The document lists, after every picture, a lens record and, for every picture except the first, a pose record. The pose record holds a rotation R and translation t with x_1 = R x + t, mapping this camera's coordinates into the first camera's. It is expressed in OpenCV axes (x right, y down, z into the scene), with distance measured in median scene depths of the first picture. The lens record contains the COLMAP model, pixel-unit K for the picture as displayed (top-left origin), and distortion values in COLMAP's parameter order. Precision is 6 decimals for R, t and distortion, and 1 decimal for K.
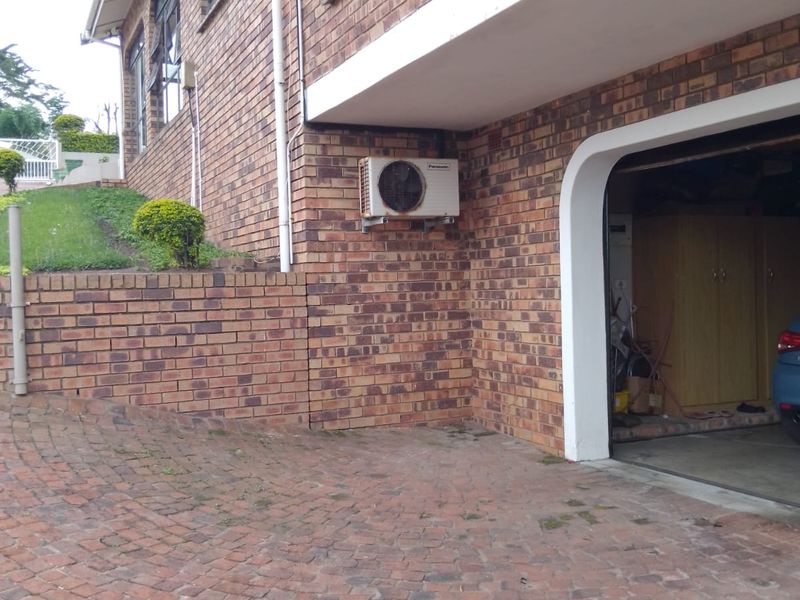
lens RADIAL K [[846.9, 0, 401.5], [0, 846.9, 300.4], [0, 0, 1]] dist [0.059829, 0.000000]
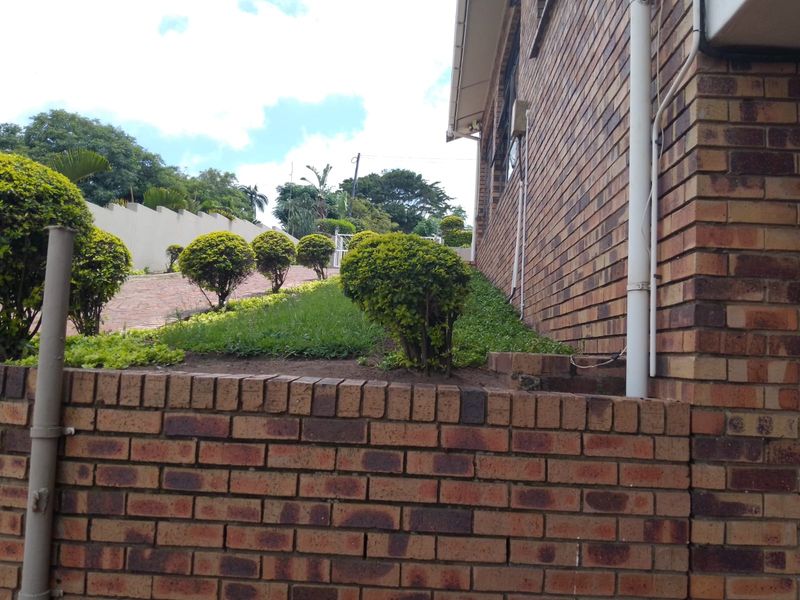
lens RADIAL K [[650.9, 0, 401.5], [0, 650.9, 299.3], [0, 0, 1]] dist [0.039252, -0.115368]
pose [[0.888592, 0.027542, -0.457870, -0.094280], [-0.077162, 0.992946, -0.090020, -0.044115], [0.452161, 0.115321, 0.884450, 0.656743]]
